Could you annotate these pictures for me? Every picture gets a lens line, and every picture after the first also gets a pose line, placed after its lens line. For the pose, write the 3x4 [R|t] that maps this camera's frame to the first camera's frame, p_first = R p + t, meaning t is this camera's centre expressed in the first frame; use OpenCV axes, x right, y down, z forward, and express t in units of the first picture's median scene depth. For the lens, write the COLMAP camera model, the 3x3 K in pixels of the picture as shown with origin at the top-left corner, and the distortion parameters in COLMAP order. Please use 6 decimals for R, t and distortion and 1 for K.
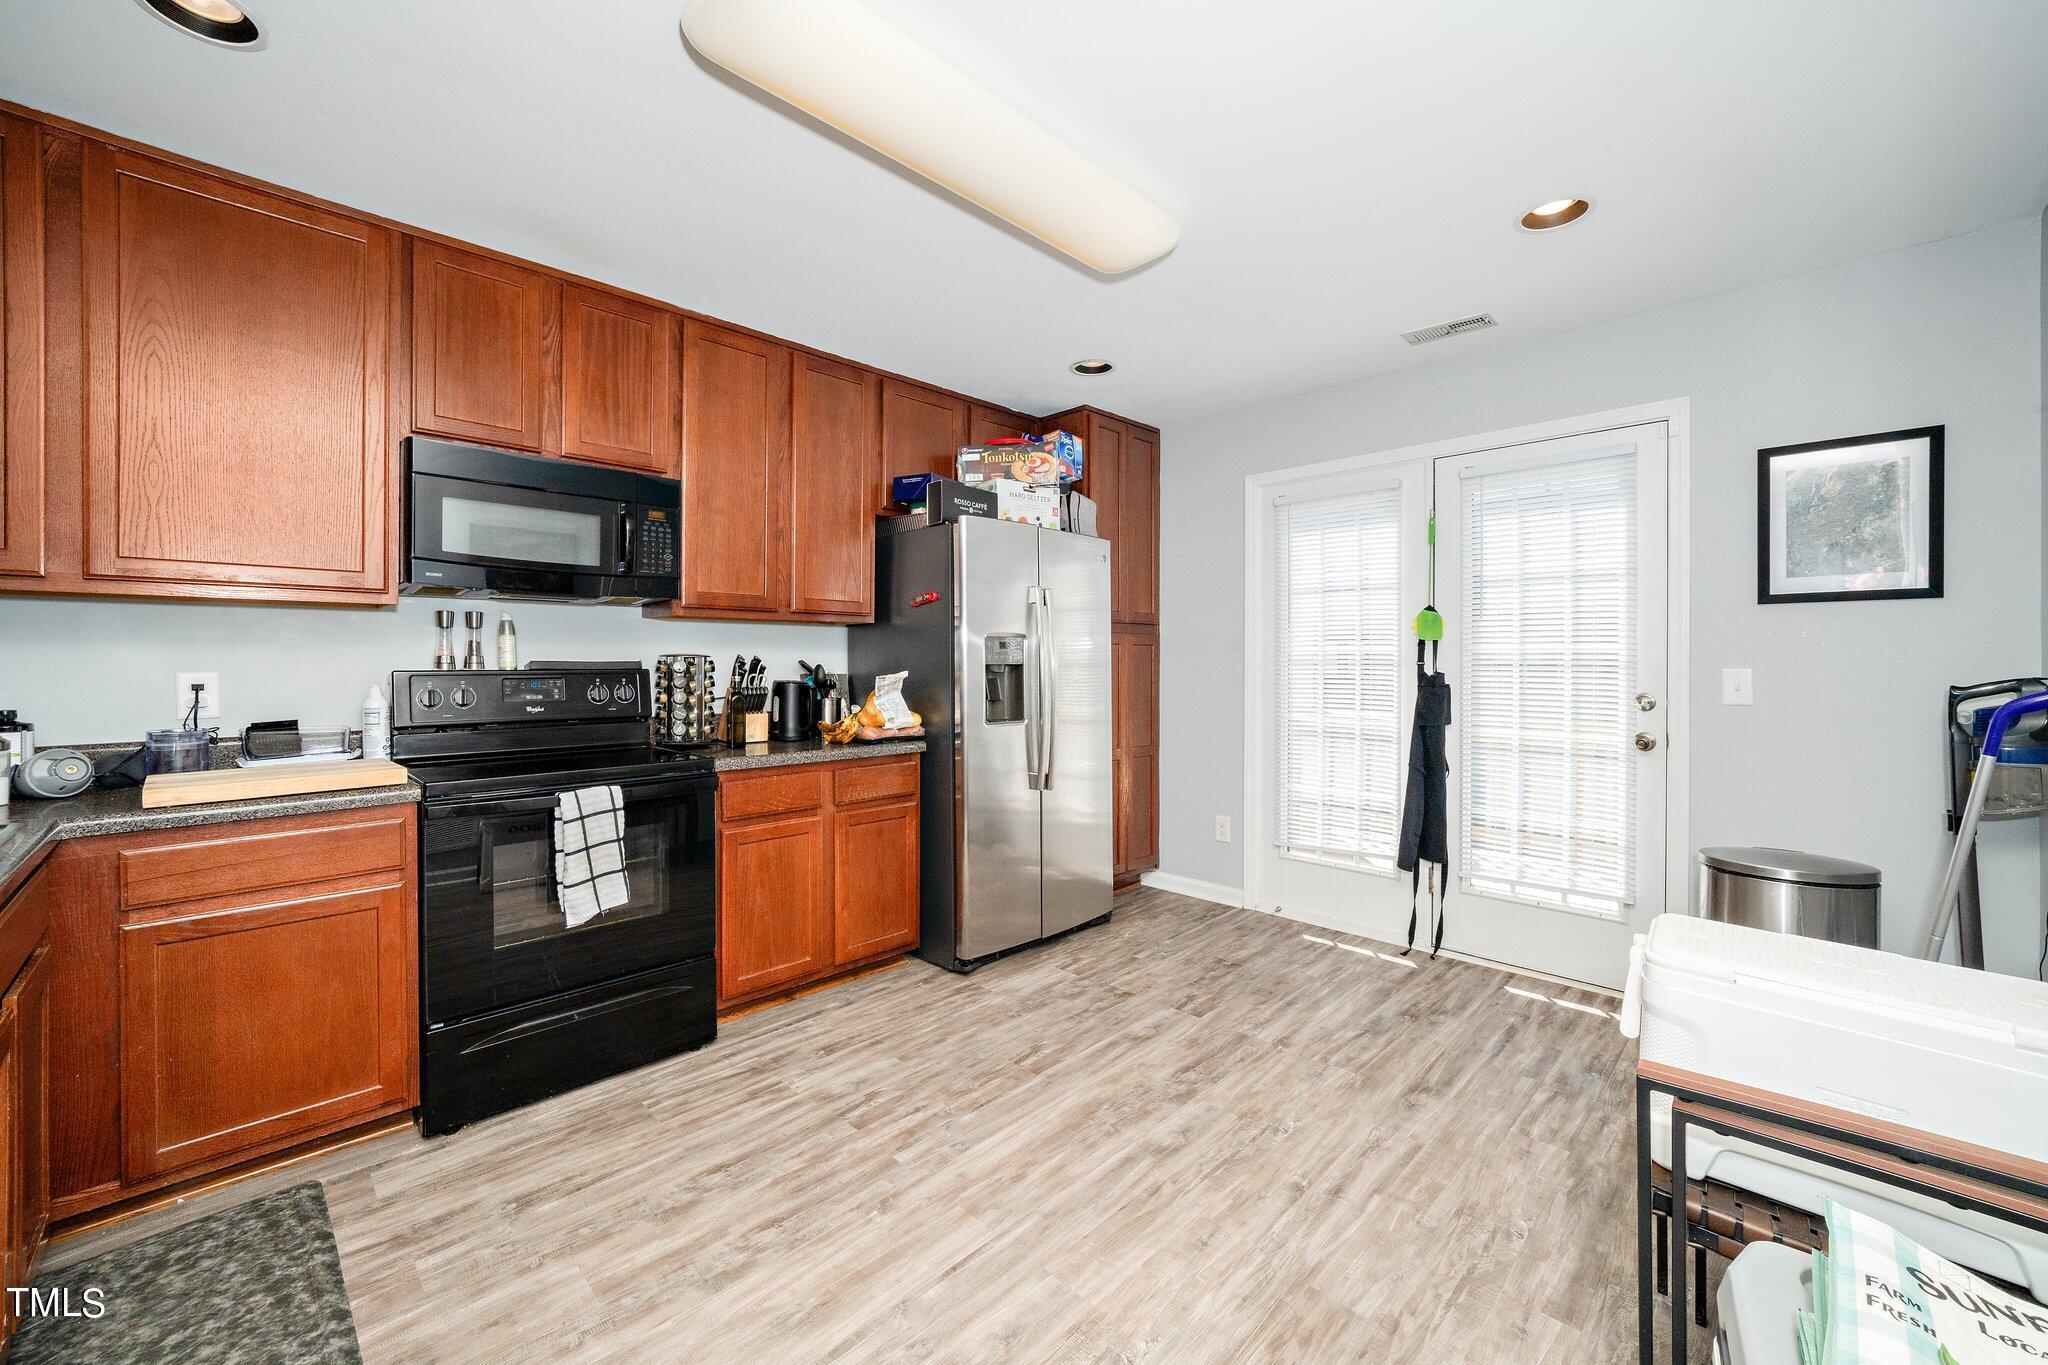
lens RADIAL K [[806.6, 0, 1021.0], [0, 806.6, 652.5], [0, 0, 1]] dist [-0.001926, -0.000126]
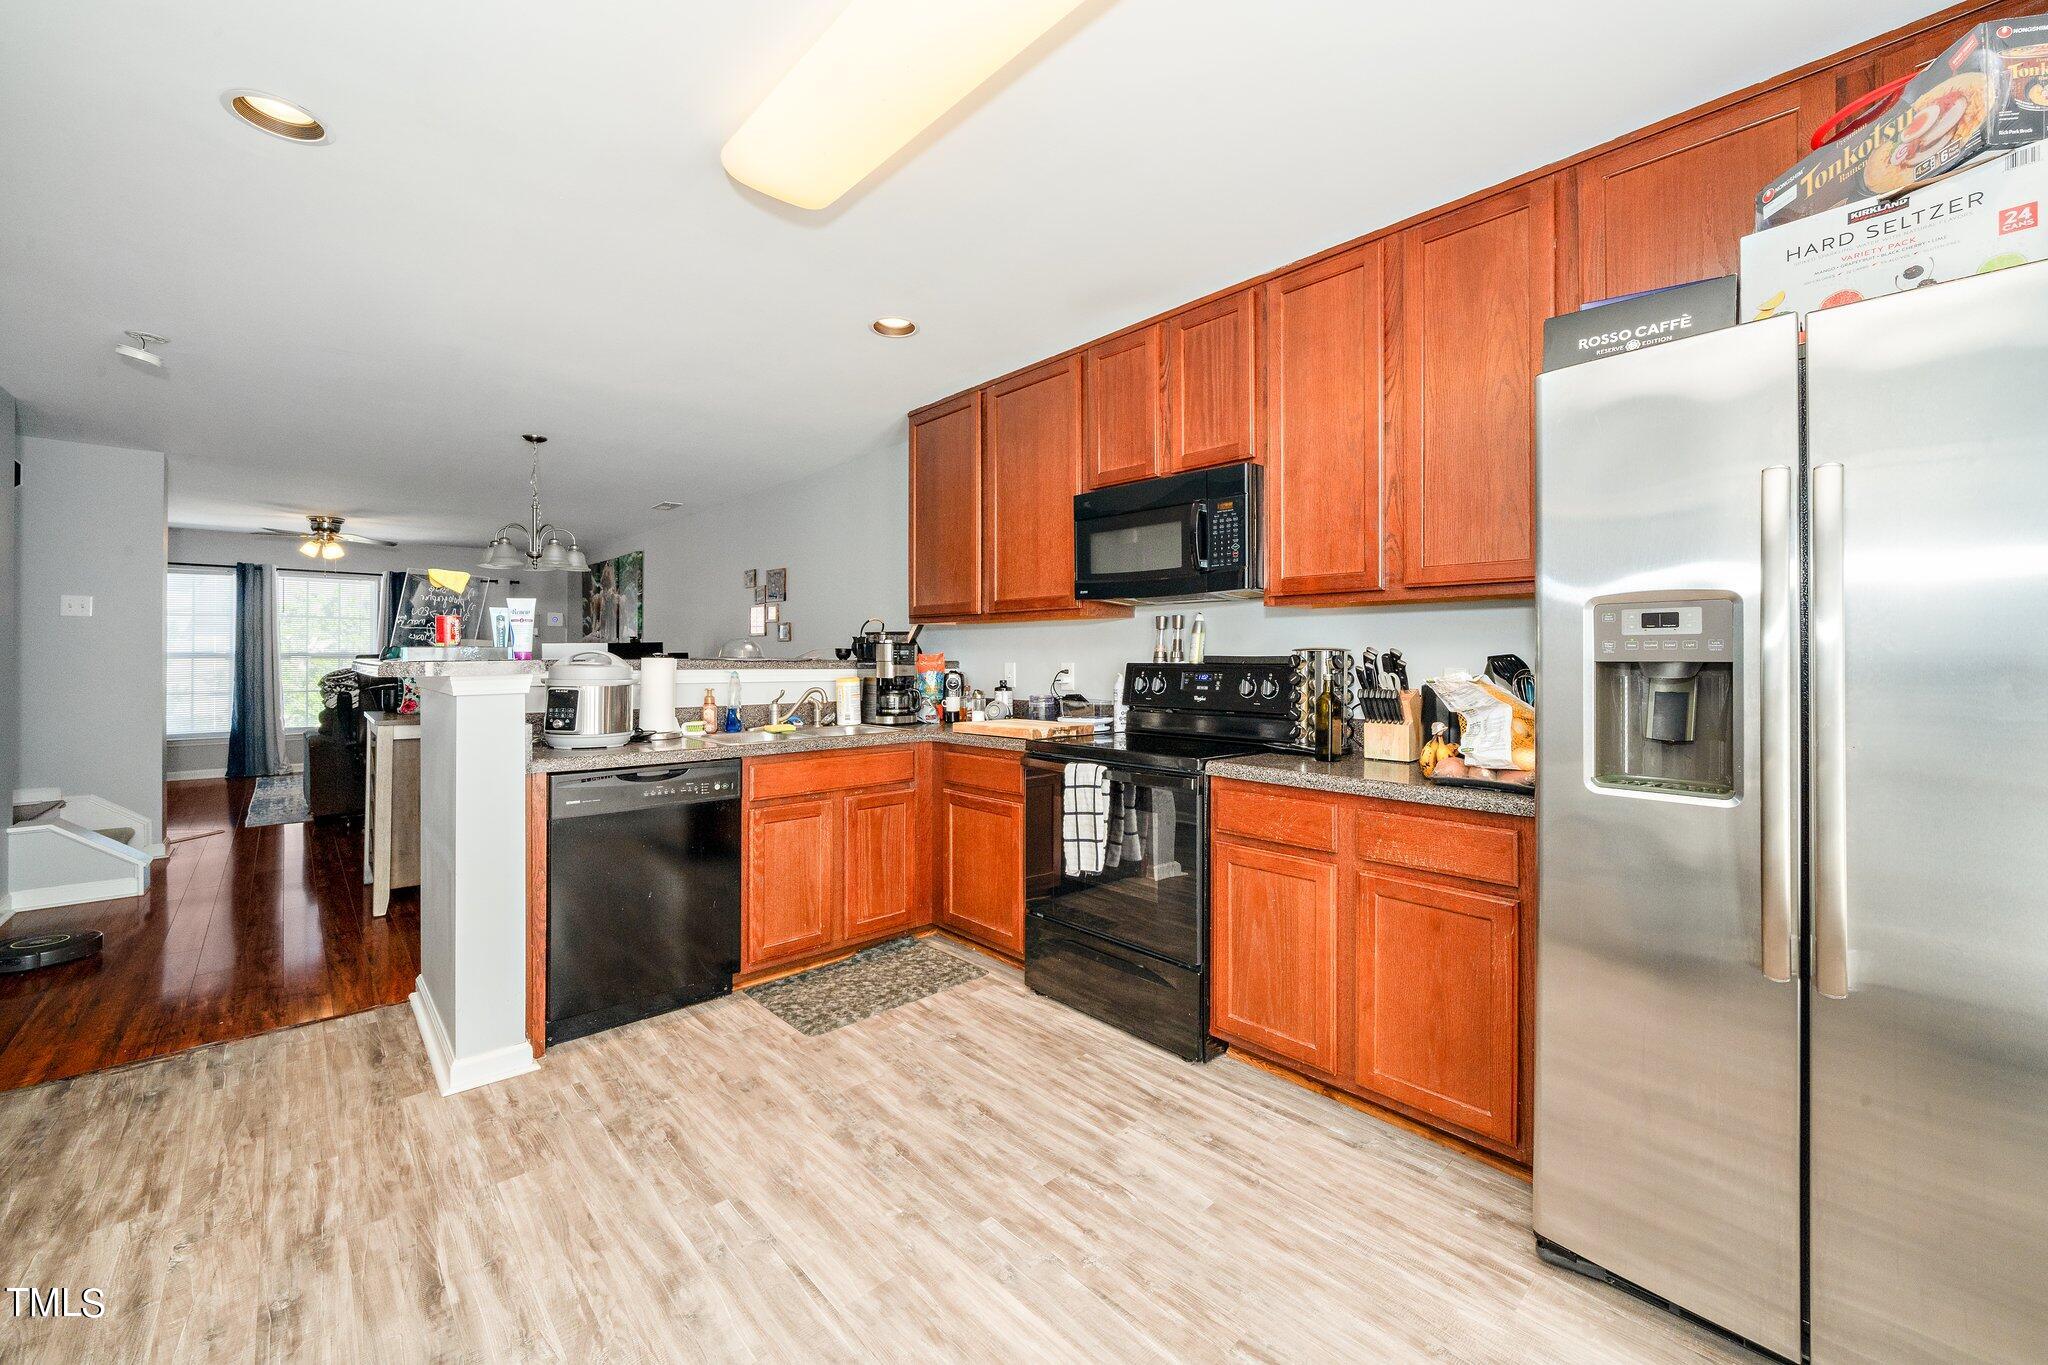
lens RADIAL K [[819.6, 0, 1025.7], [0, 819.6, 645.9], [0, 0, 1]] dist [-0.002193, -0.000177]
pose [[-0.050046, -0.014250, -0.998645, 0.583198], [0.008387, 0.999857, -0.014688, 0.012085], [0.998712, -0.009111, -0.049919, 0.855731]]
